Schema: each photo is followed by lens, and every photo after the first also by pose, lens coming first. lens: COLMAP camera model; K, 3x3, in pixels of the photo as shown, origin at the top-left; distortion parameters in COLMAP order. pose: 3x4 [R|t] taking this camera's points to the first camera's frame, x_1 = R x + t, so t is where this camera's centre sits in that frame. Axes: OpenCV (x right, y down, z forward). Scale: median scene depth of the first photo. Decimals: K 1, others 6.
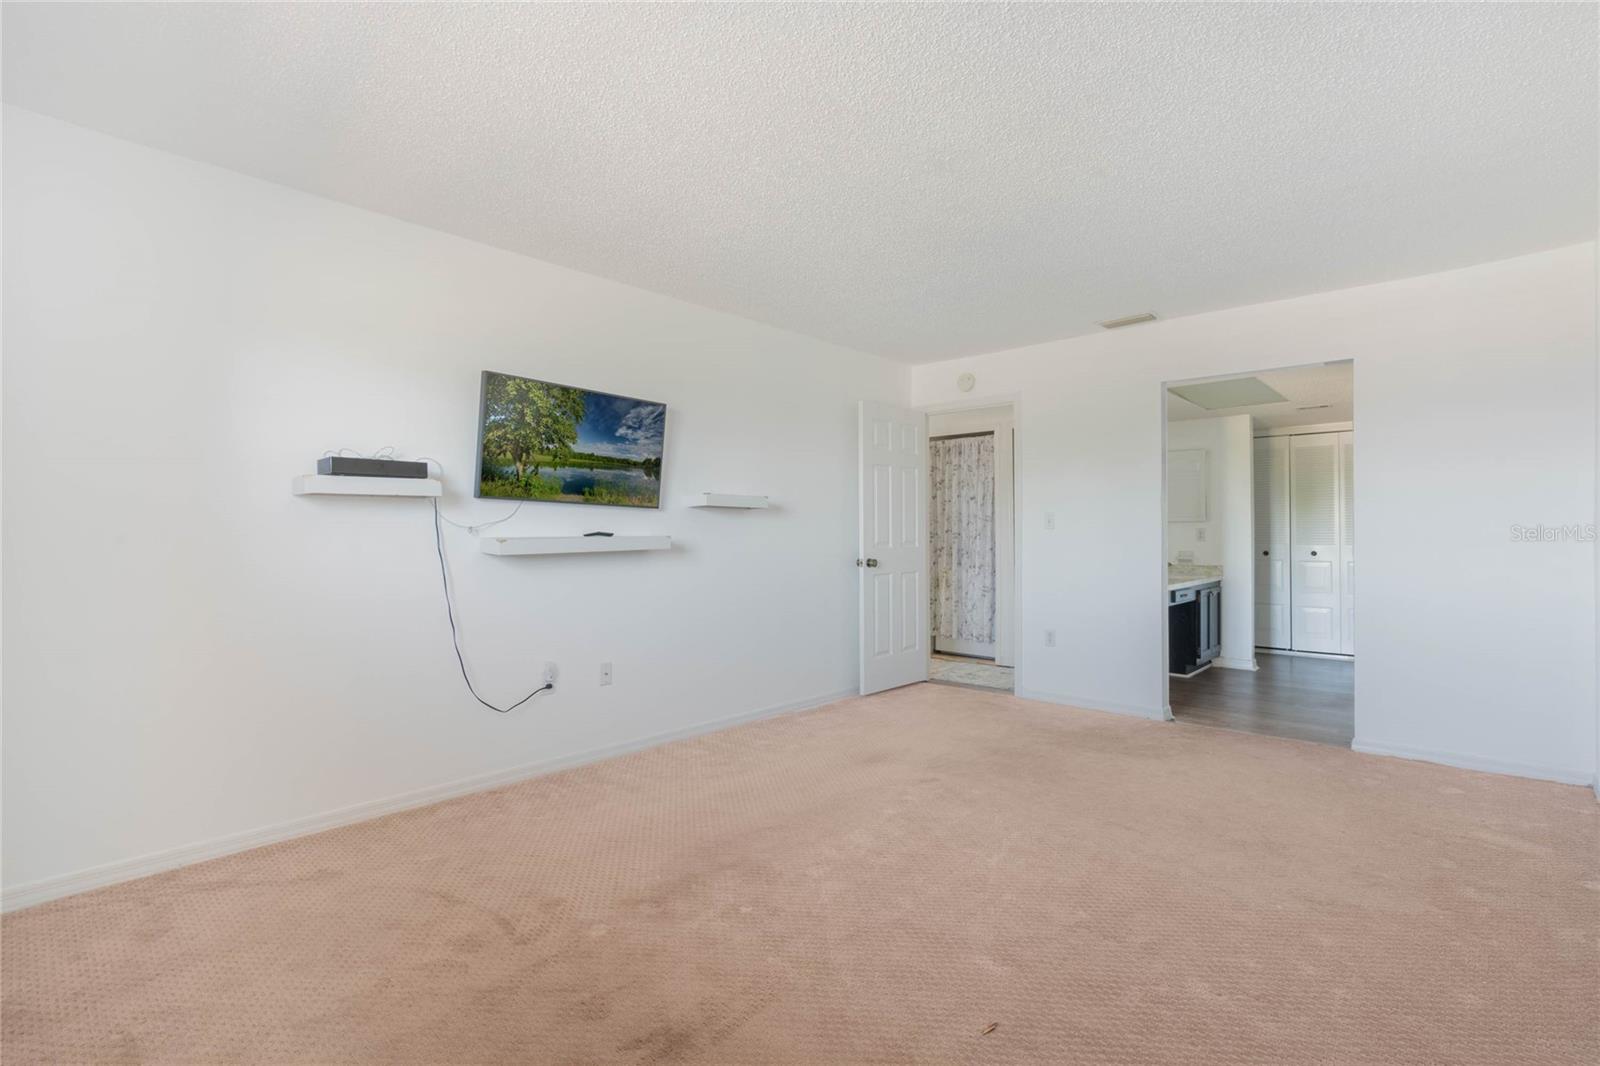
lens RADIAL K [[736.3, 0, 805.8], [0, 736.3, 538.0], [0, 0, 1]] dist [-0.003301, 0.001831]
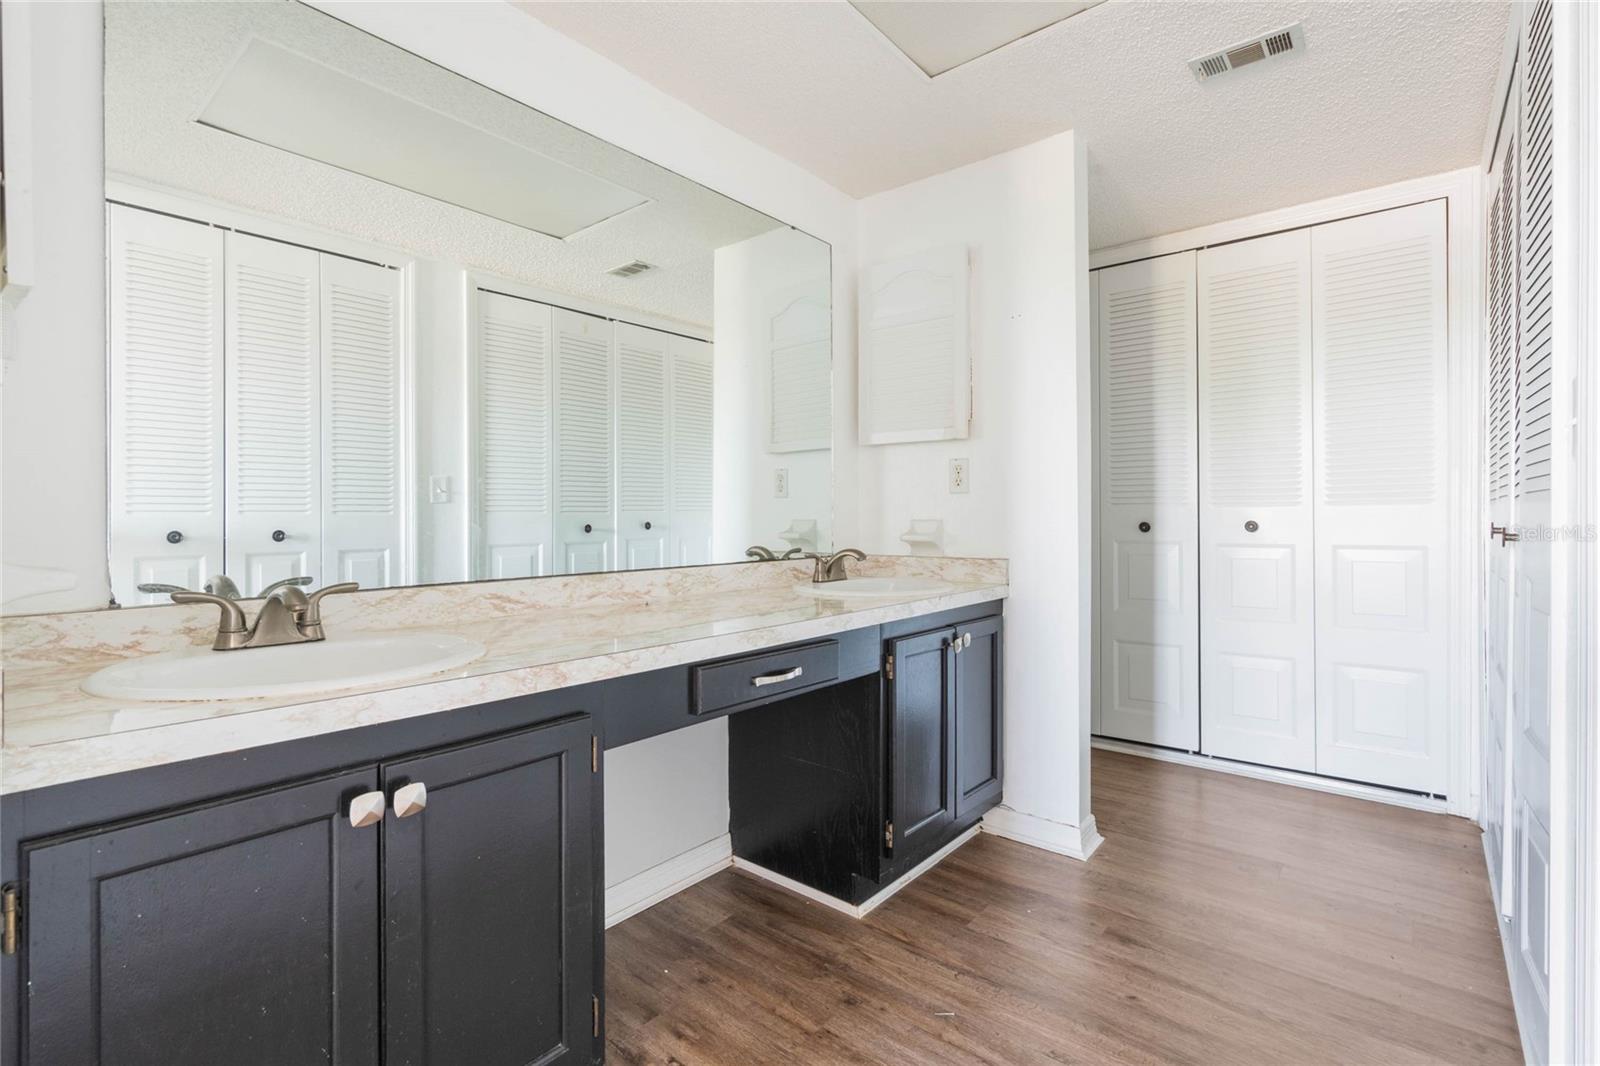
lens RADIAL K [[736.3, 0, 793.0], [0, 736.3, 527.1], [0, 0, 1]] dist [-0.003301, 0.001831]
pose [[0.999045, -0.001587, 0.043664, 0.435354], [0.001363, 0.999986, 0.005159, 0.019739], [-0.043671, -0.005095, 0.999033, 0.627391]]
